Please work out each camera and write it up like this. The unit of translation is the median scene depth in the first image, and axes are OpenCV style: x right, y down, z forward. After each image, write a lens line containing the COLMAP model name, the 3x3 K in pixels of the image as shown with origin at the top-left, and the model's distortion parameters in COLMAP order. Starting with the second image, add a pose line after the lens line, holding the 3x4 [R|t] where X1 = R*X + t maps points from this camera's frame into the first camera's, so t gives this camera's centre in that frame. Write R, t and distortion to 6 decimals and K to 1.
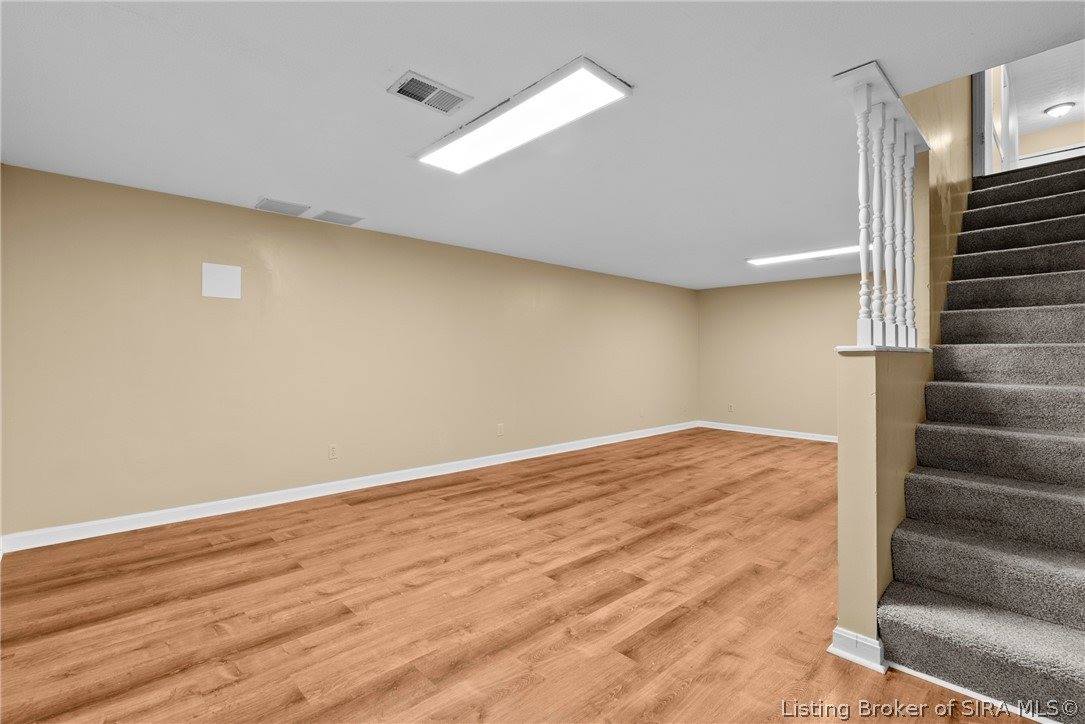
lens RADIAL K [[491.9, 0, 540.6], [0, 491.9, 351.2], [0, 0, 1]] dist [-0.003847, -0.000219]
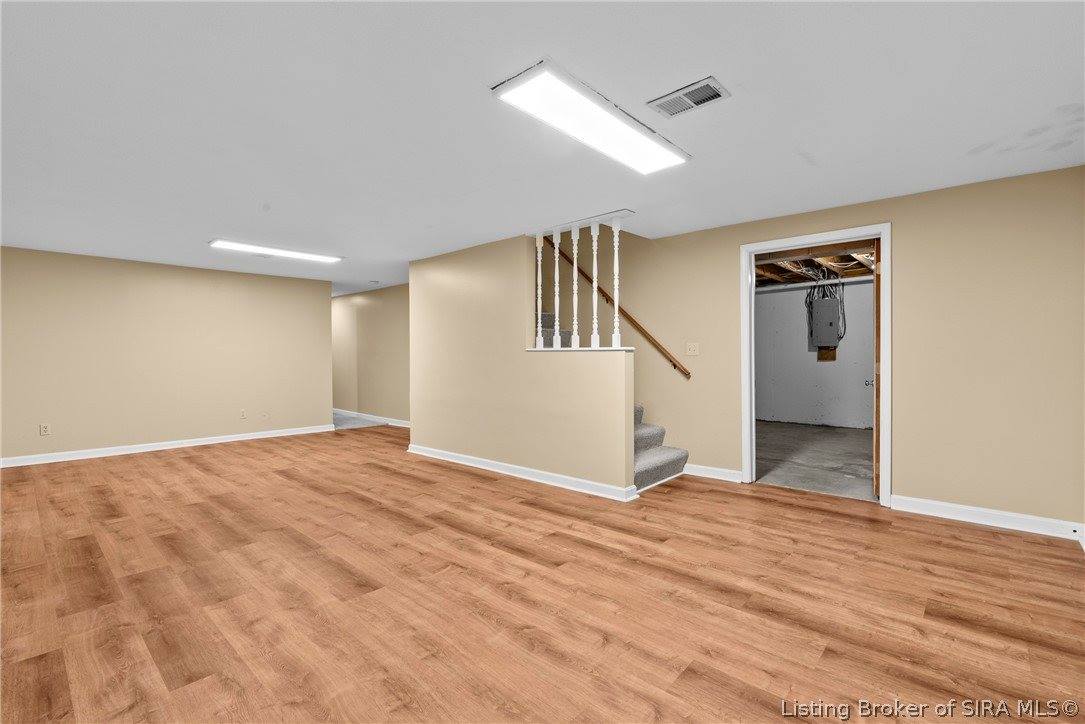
lens RADIAL K [[491.9, 0, 540.6], [0, 491.9, 351.2], [0, 0, 1]] dist [-0.003847, -0.000219]
pose [[-0.080154, 0.003513, 0.996776, -0.964007], [-0.008065, 0.999959, -0.004172, 0.016292], [-0.996750, -0.008374, -0.080122, 1.081656]]
